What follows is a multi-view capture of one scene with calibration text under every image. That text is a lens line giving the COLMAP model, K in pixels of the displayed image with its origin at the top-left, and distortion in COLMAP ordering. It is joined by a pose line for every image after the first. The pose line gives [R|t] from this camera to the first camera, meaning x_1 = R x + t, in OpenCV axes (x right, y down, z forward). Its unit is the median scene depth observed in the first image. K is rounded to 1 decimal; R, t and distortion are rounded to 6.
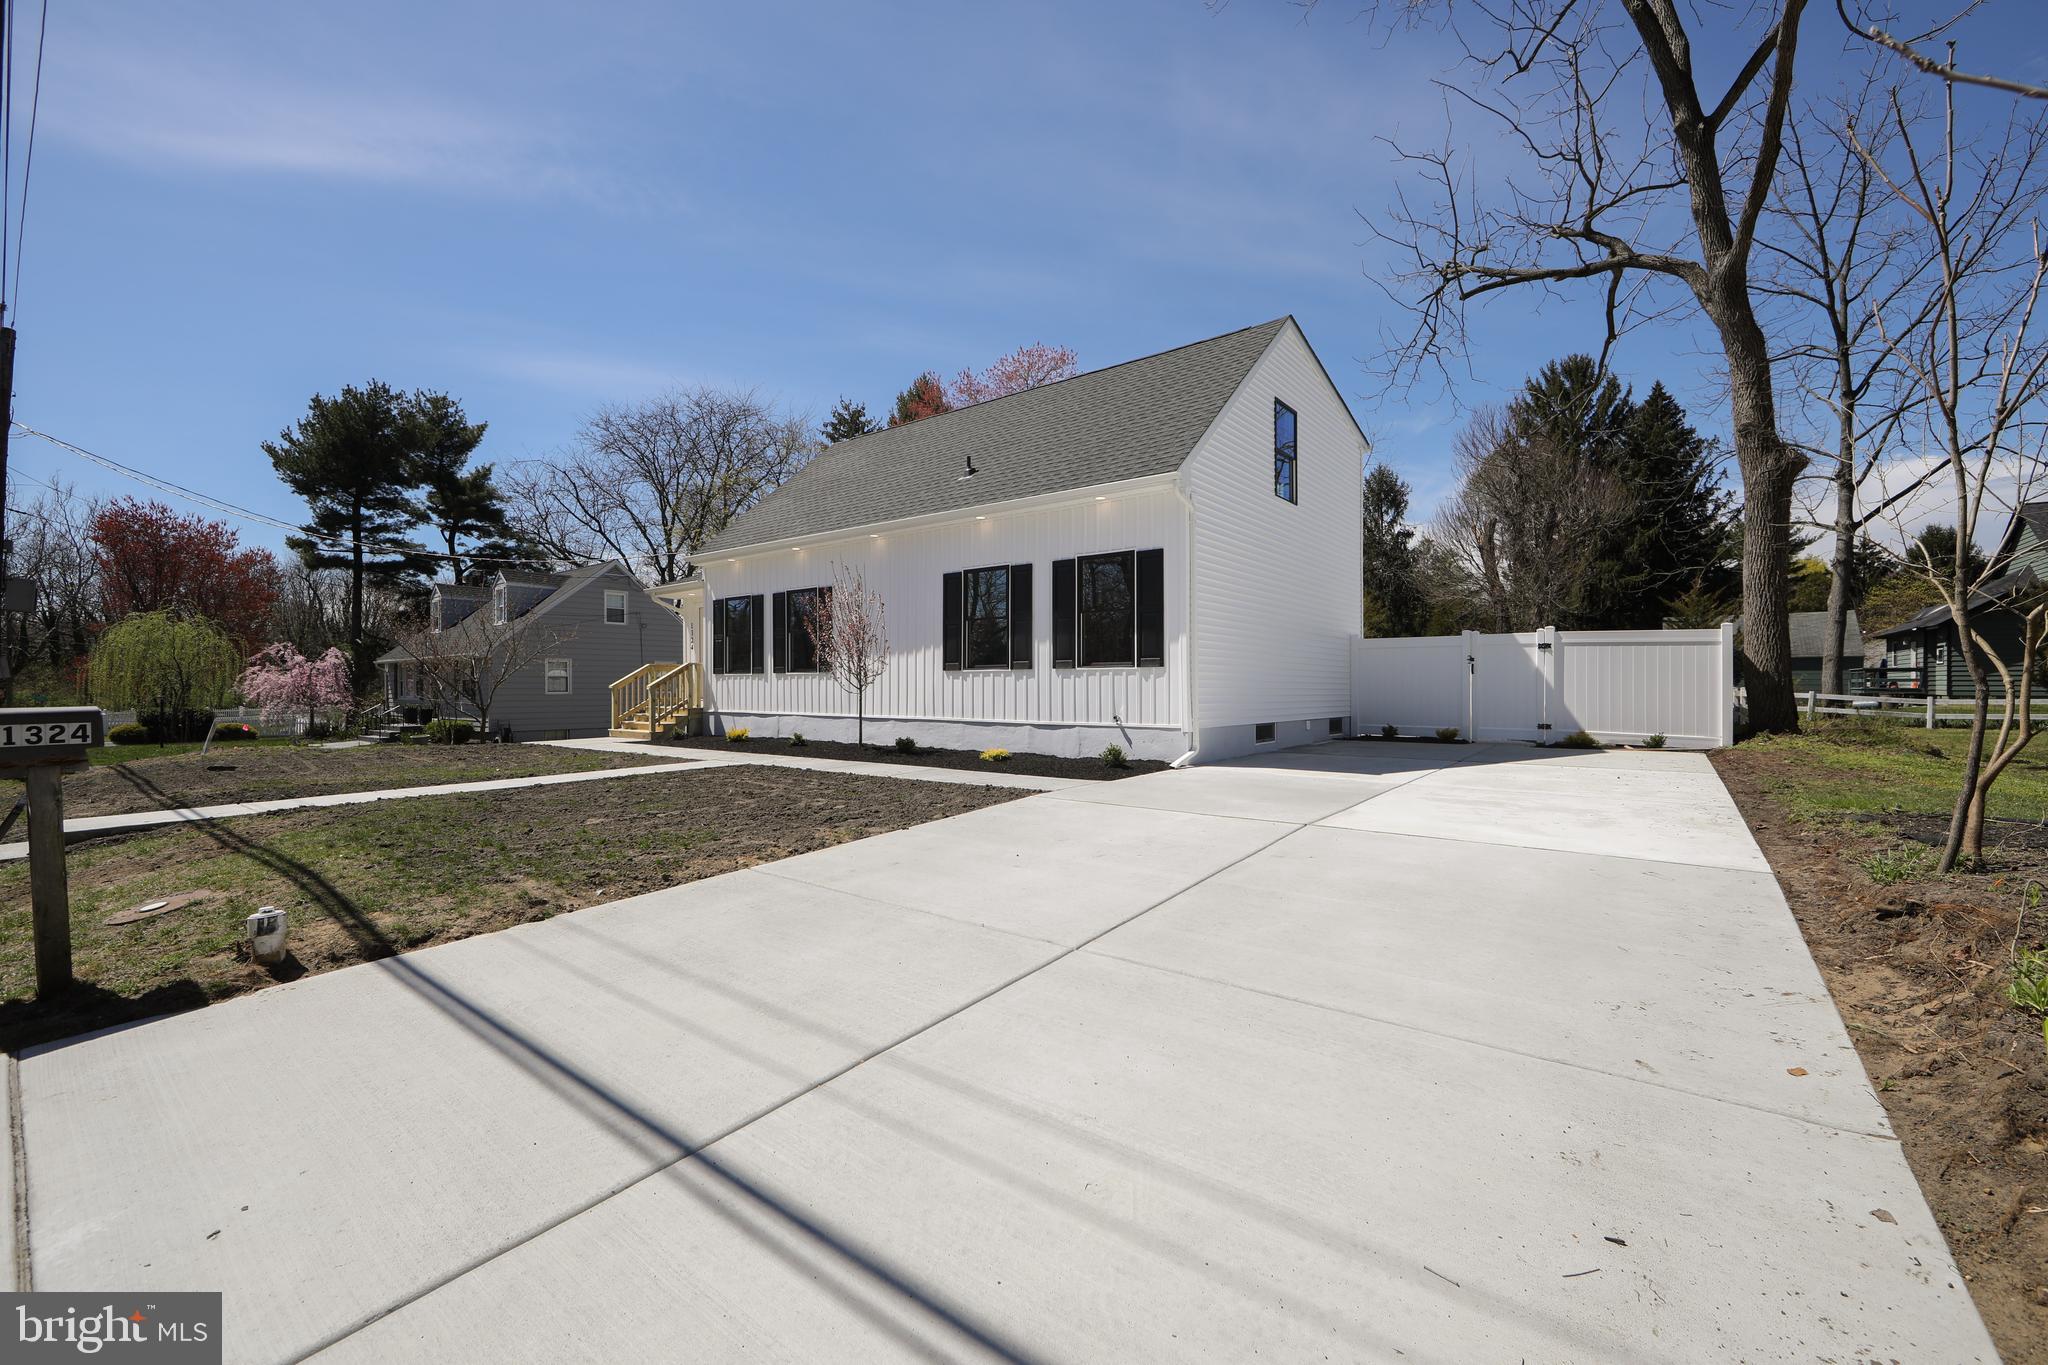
lens RADIAL K [[804.3, 0, 1020.1], [0, 804.3, 690.2], [0, 0, 1]] dist [-0.006458, 0.000731]
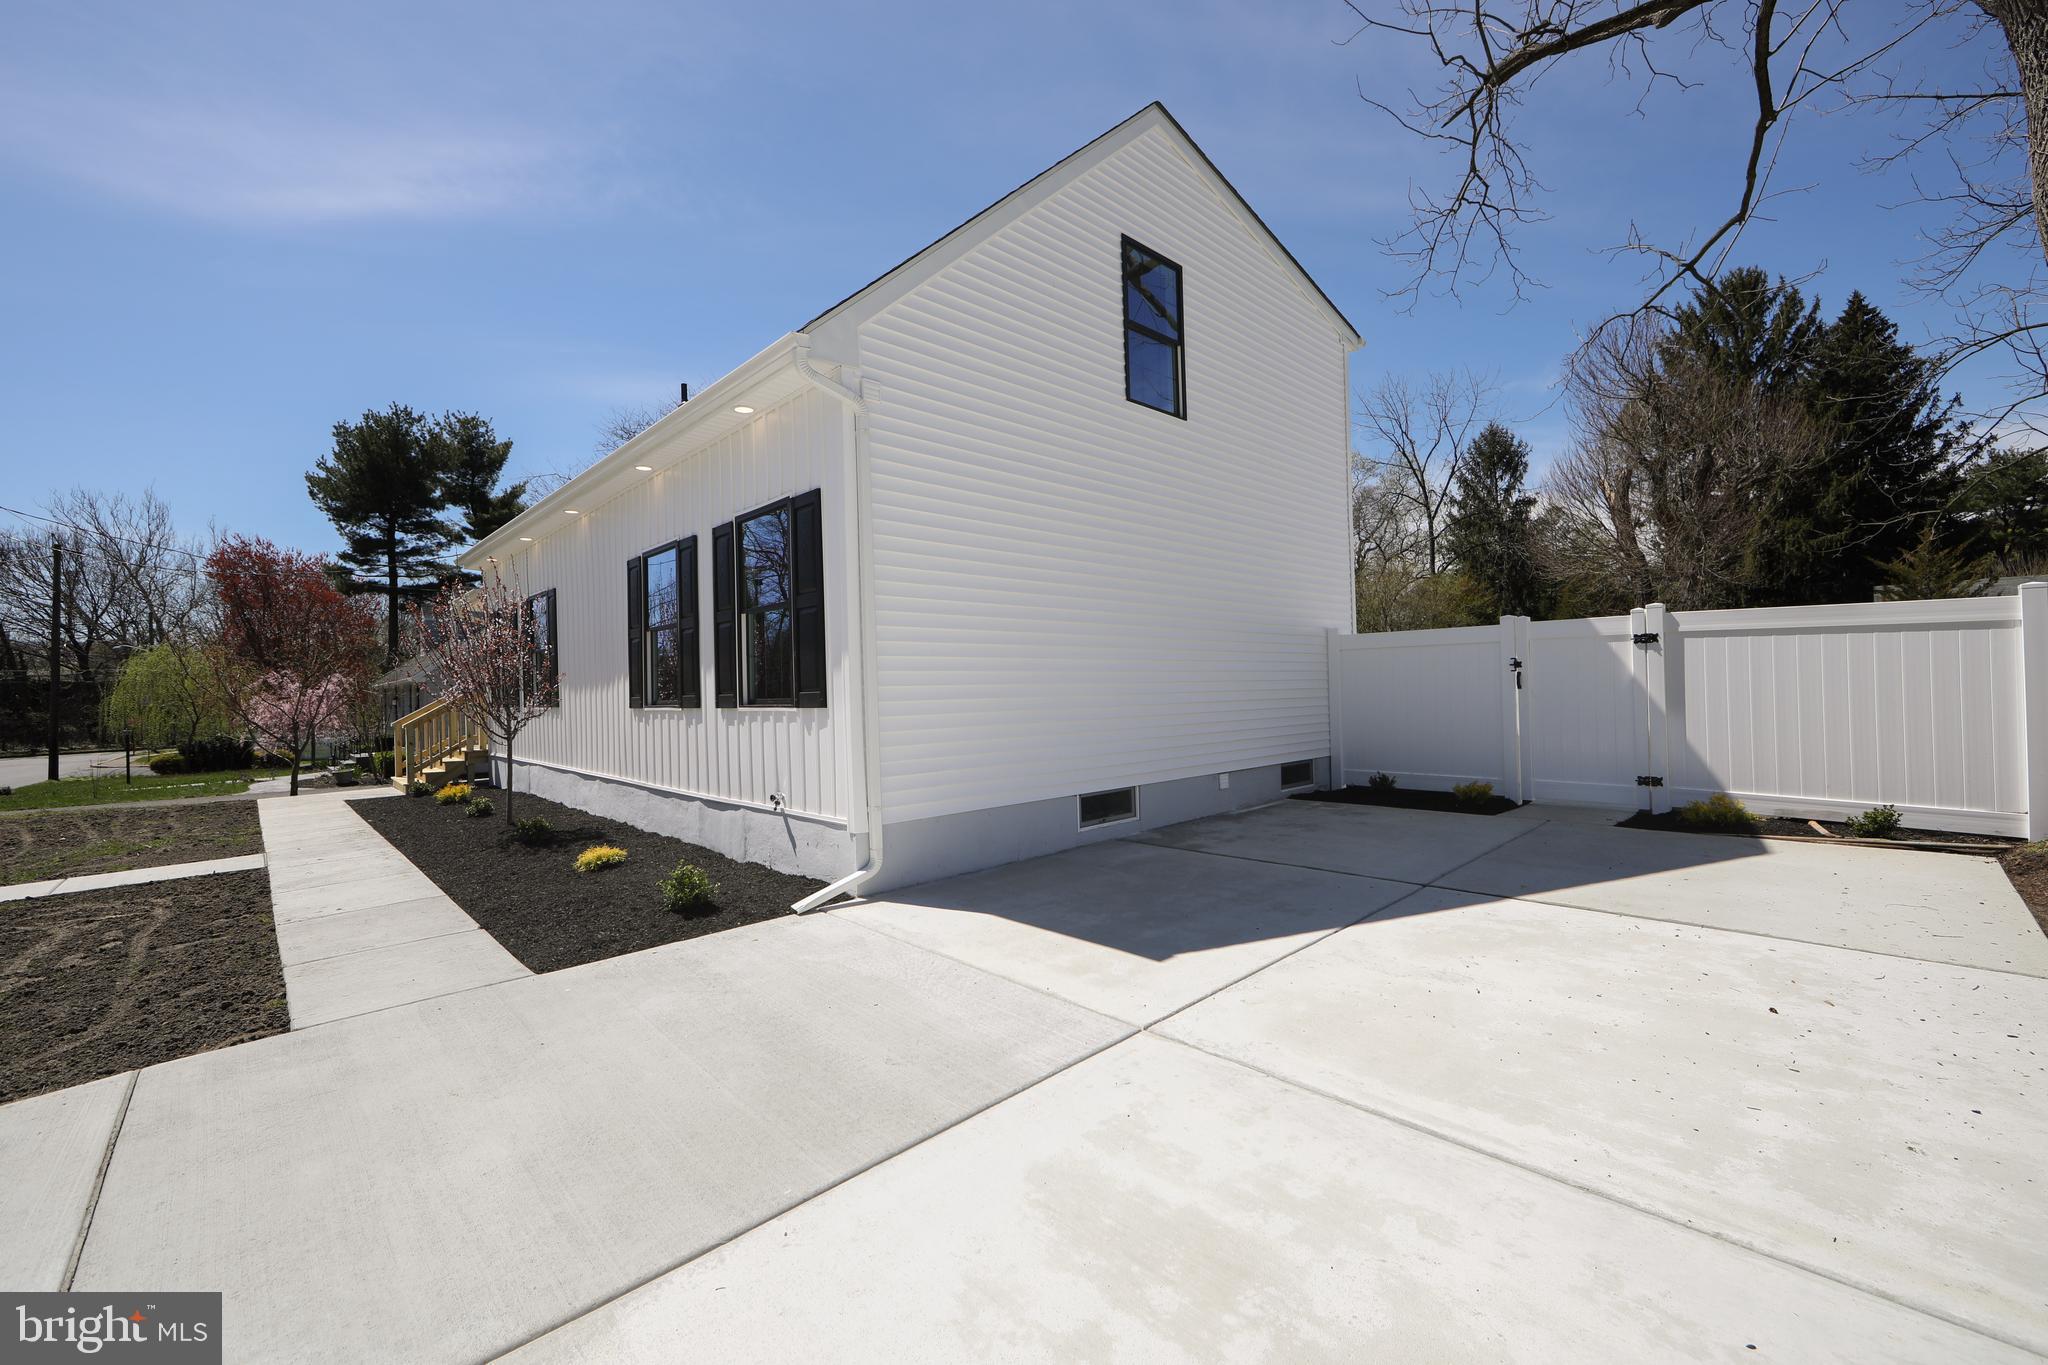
lens RADIAL K [[804.3, 0, 1019.7], [0, 804.3, 684.7], [0, 0, 1]] dist [-0.006458, 0.000731]
pose [[0.989529, -0.025013, -0.142151, 0.095953], [0.024040, 0.999674, -0.008560, -0.009268], [0.142319, 0.005053, 0.989808, 0.122586]]
